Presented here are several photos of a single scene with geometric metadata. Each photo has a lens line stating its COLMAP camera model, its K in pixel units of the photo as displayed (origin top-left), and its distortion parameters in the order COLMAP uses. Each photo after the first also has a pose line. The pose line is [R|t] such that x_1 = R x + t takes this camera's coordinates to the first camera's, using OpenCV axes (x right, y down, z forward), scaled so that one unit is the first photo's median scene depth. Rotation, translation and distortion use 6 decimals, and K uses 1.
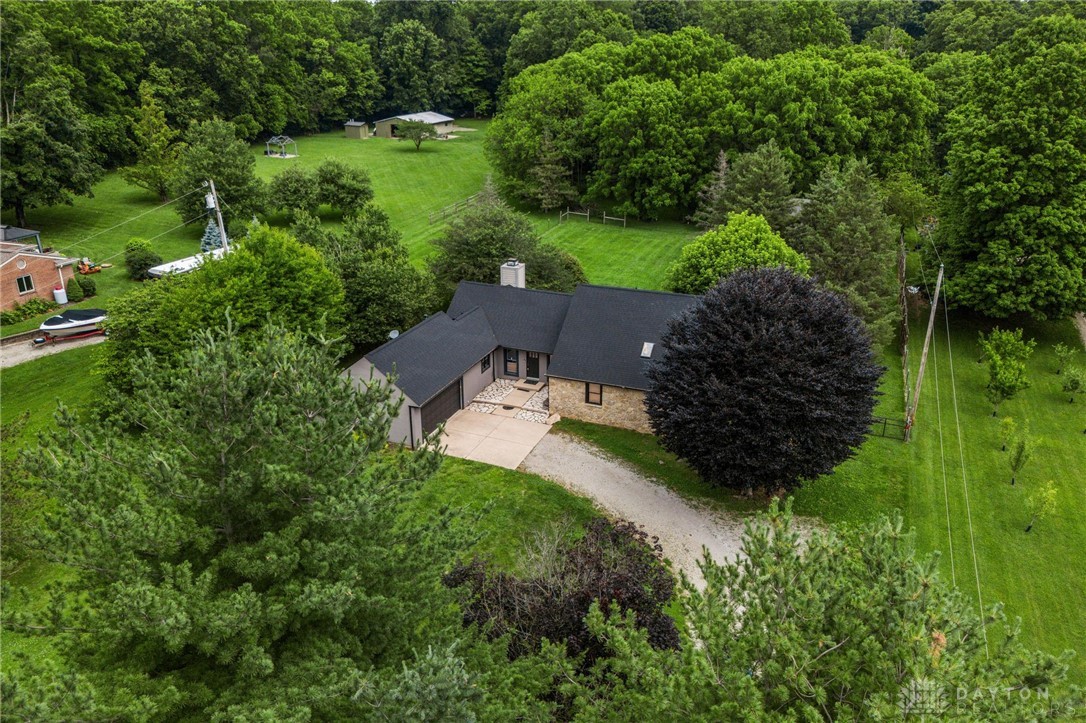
lens RADIAL K [[827.4, 0, 543.0], [0, 827.4, 361.5], [0, 0, 1]] dist [0.056686, -0.065120]
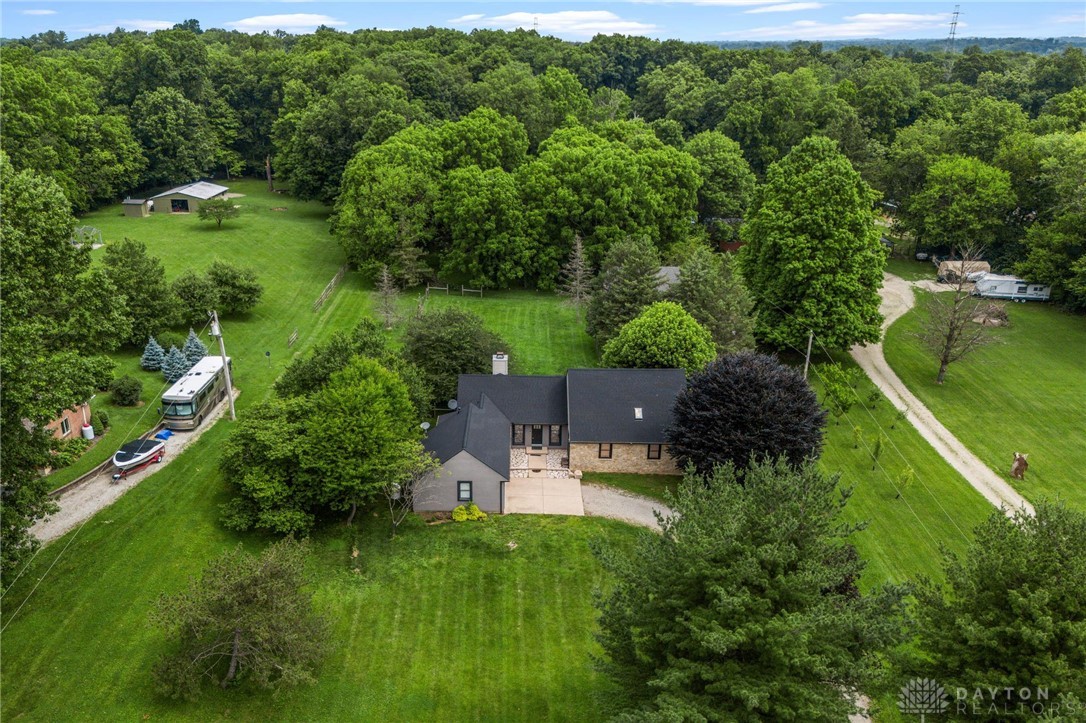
lens RADIAL K [[899.8, 0, 491.1], [0, 899.8, 379.9], [0, 0, 1]] dist [0.093227, -0.198428]
pose [[0.938963, -0.122585, 0.321436, -0.443156], [0.126093, 0.991968, 0.009966, -0.088105], [-0.320076, 0.031174, 0.946879, -0.260272]]
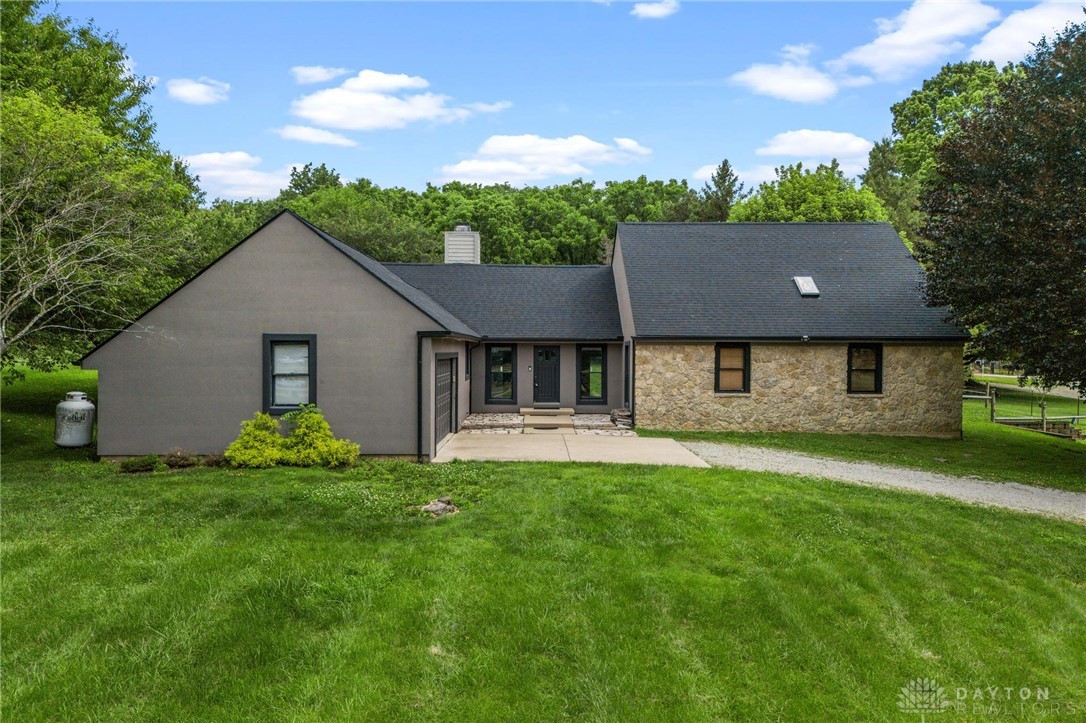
lens RADIAL K [[827.4, 0, 543.0], [0, 827.4, 361.5], [0, 0, 1]] dist [0.056686, -0.065120]
pose [[0.923367, -0.001236, 0.383916, -0.181390], [0.137700, 0.934525, -0.328179, 0.141276], [-0.358373, 0.355895, 0.863080, 0.472568]]
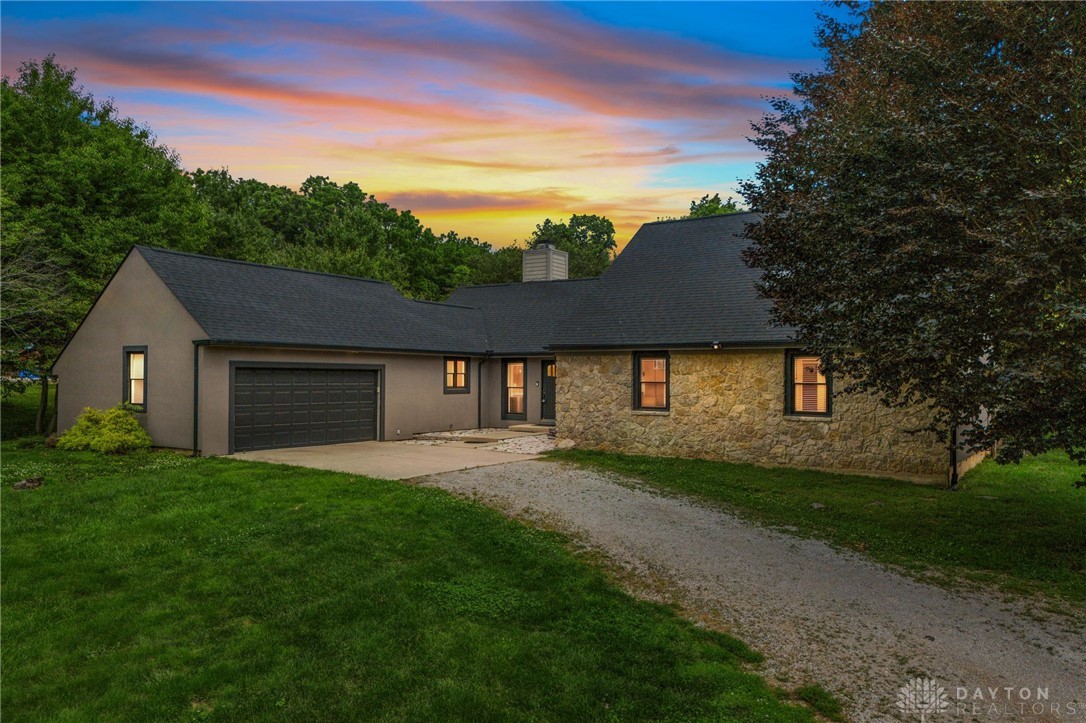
lens RADIAL K [[827.4, 0, 543.0], [0, 827.4, 361.5], [0, 0, 1]] dist [0.056686, -0.065120]
pose [[0.974965, 0.002705, -0.222340, 0.078727], [-0.089024, 0.921035, -0.379169, 0.150675], [0.203757, 0.389471, 0.898218, 0.468355]]
